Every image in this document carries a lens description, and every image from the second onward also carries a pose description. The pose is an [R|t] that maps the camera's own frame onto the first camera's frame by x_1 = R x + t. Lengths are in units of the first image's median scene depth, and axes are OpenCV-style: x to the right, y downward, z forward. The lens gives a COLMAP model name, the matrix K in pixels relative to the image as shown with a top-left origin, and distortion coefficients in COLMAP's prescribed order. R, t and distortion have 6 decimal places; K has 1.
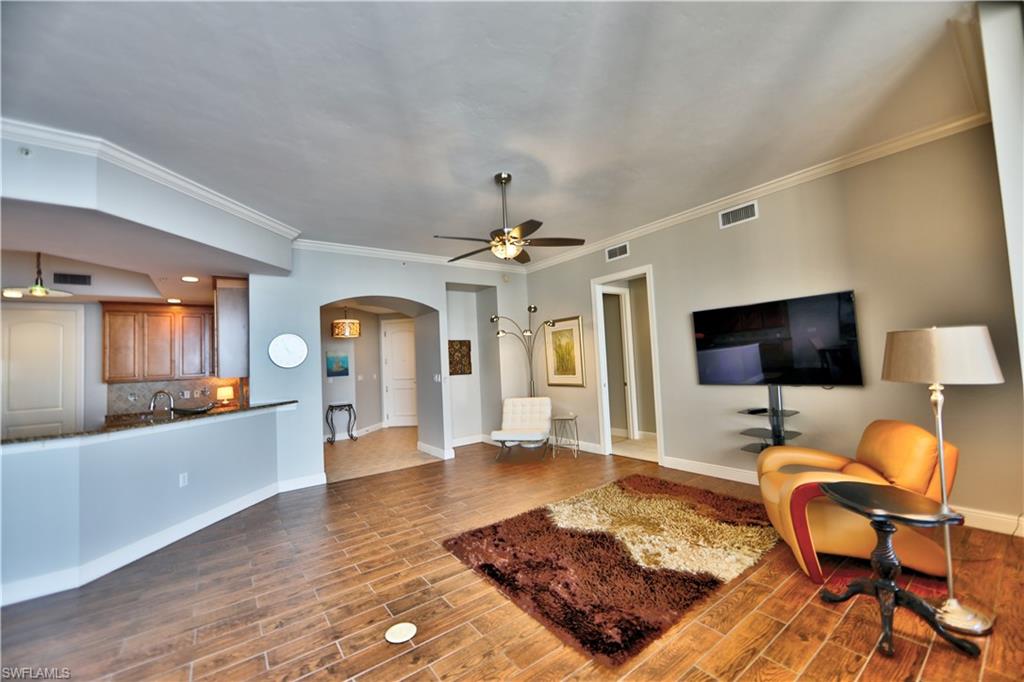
lens RADIAL K [[401.0, 0, 511.0], [0, 401.0, 340.6], [0, 0, 1]] dist [-0.013553, 0.002575]
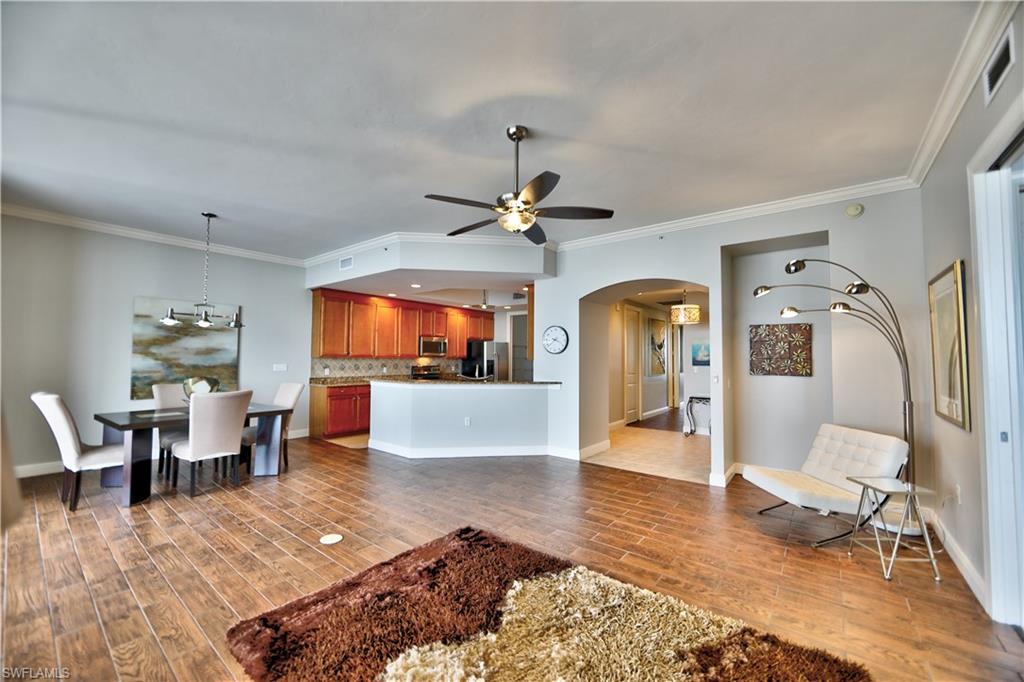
lens RADIAL K [[401.0, 0, 511.8], [0, 401.0, 340.9], [0, 0, 1]] dist [-0.013553, 0.002575]
pose [[0.263312, 0.011769, -0.964639, 0.601474], [0.028844, 0.999382, 0.020067, 0.001212], [0.964279, -0.033108, 0.262810, 0.595428]]
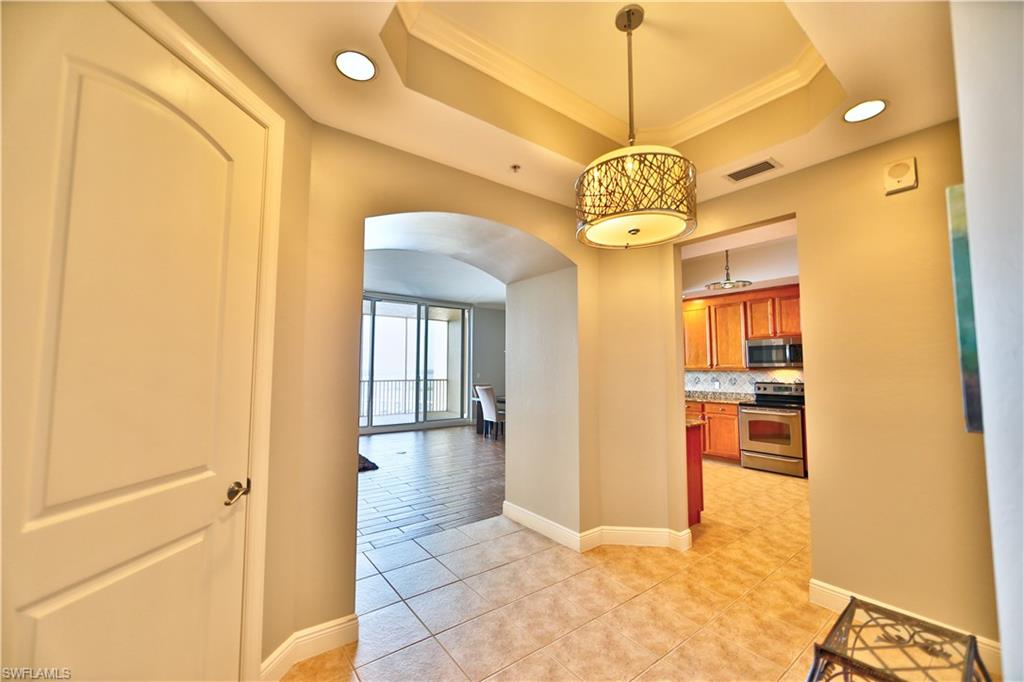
lens RADIAL K [[401.0, 0, 507.8], [0, 401.0, 338.7], [0, 0, 1]] dist [-0.013553, 0.002575]
pose [[-0.998953, 0.045661, 0.002902, -0.547948], [0.044927, 0.990945, -0.126526, 0.133075], [-0.008653, -0.126263, -0.991959, 1.978110]]
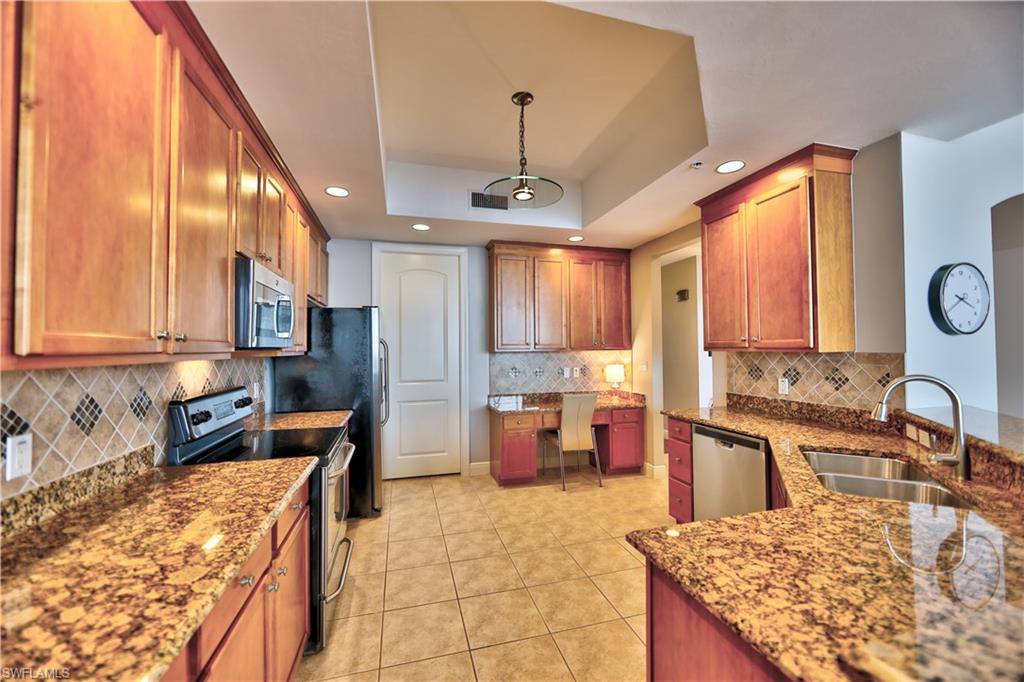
lens RADIAL K [[401.0, 0, 510.6], [0, 401.0, 341.5], [0, 0, 1]] dist [-0.013553, 0.002575]
pose [[0.932129, 0.032716, -0.360645, -0.933369], [-0.017424, 0.998809, 0.045575, 0.066982], [0.361707, -0.036198, 0.931589, 0.402616]]
